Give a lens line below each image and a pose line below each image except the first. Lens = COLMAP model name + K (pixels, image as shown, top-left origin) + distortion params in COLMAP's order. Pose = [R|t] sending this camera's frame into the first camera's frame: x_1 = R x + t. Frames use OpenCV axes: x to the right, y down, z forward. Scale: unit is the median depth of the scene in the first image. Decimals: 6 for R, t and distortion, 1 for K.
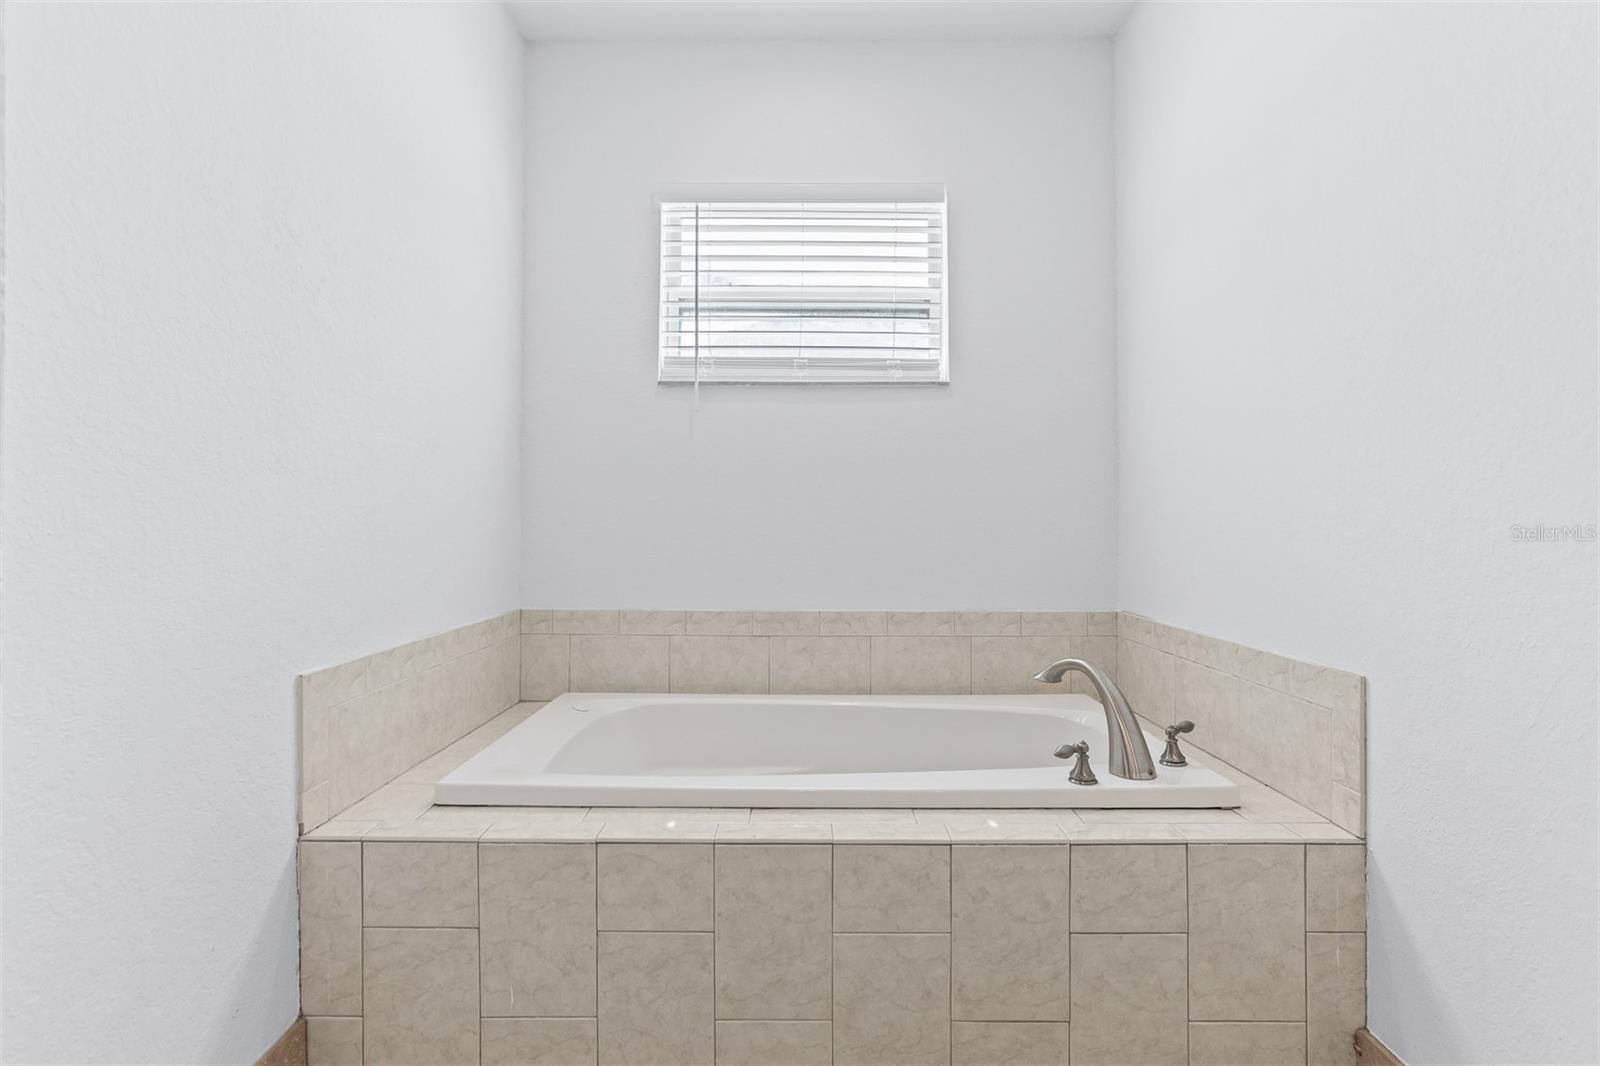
lens RADIAL K [[795.4, 0, 802.4], [0, 795.4, 524.4], [0, 0, 1]] dist [-0.033278, 0.021433]
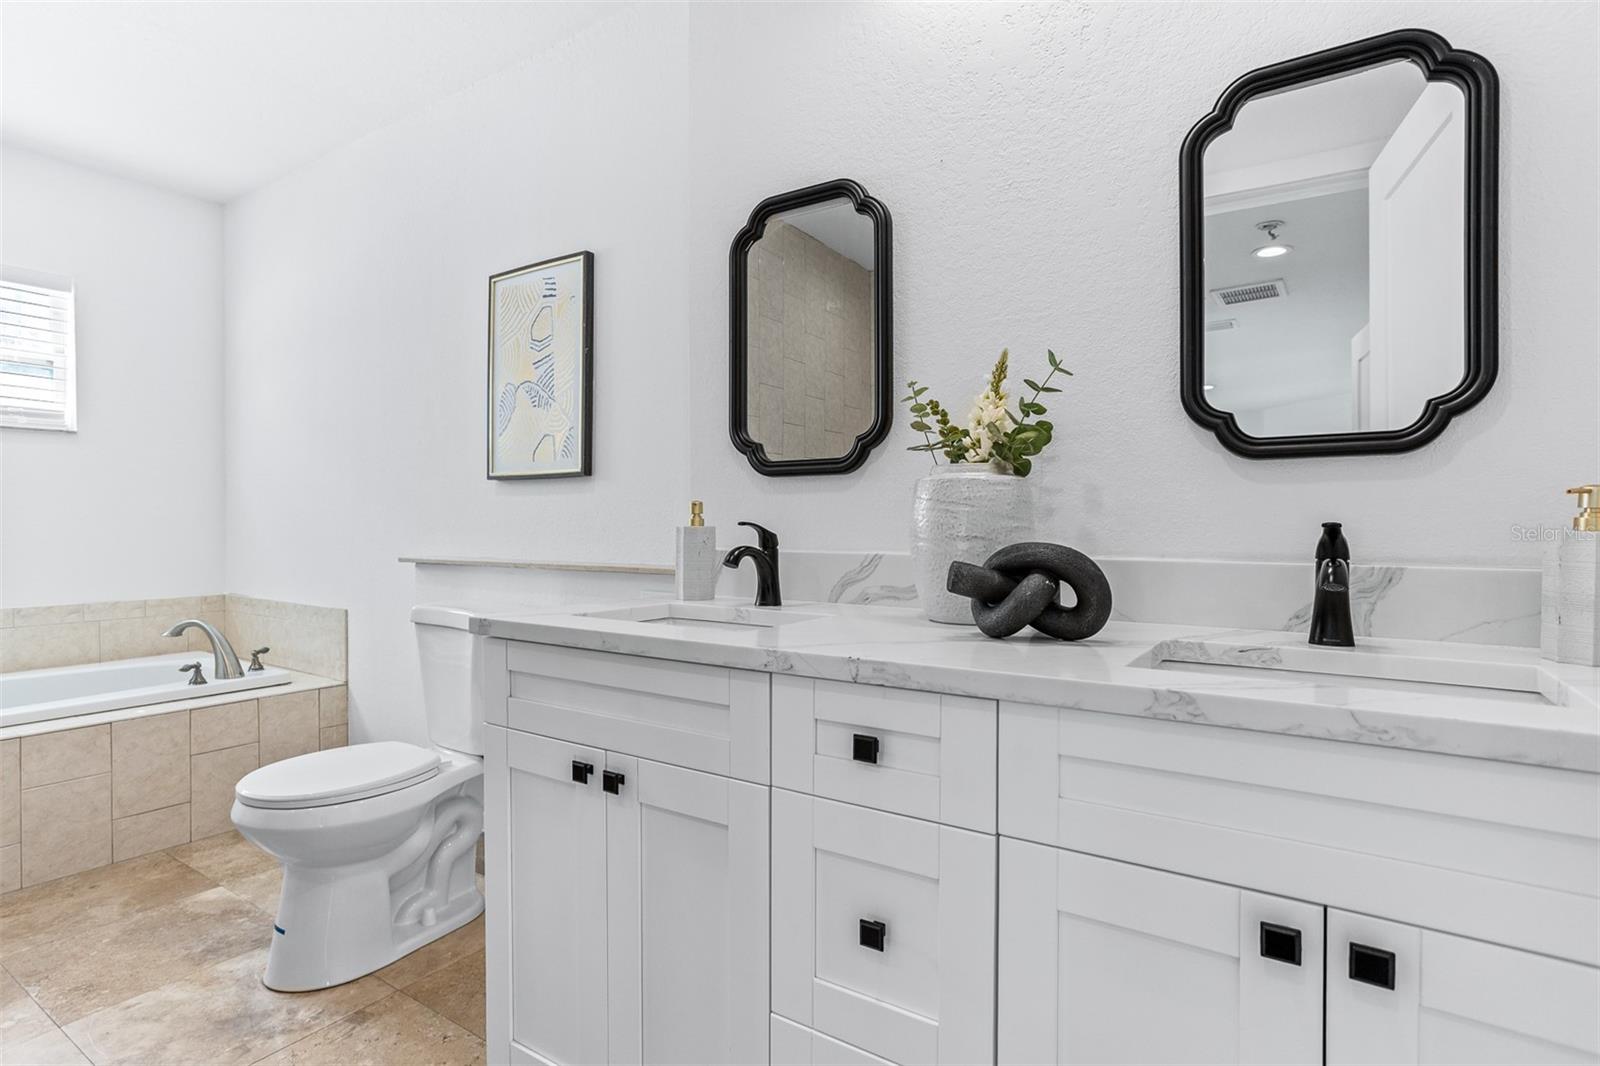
lens RADIAL K [[795.4, 0, 802.4], [0, 795.4, 524.4], [0, 0, 1]] dist [-0.033278, 0.021433]
pose [[0.545233, -0.006304, 0.838261, -0.392370], [-0.004999, 0.999929, 0.010772, -0.067587], [-0.838270, -0.010064, 0.545163, -1.128130]]
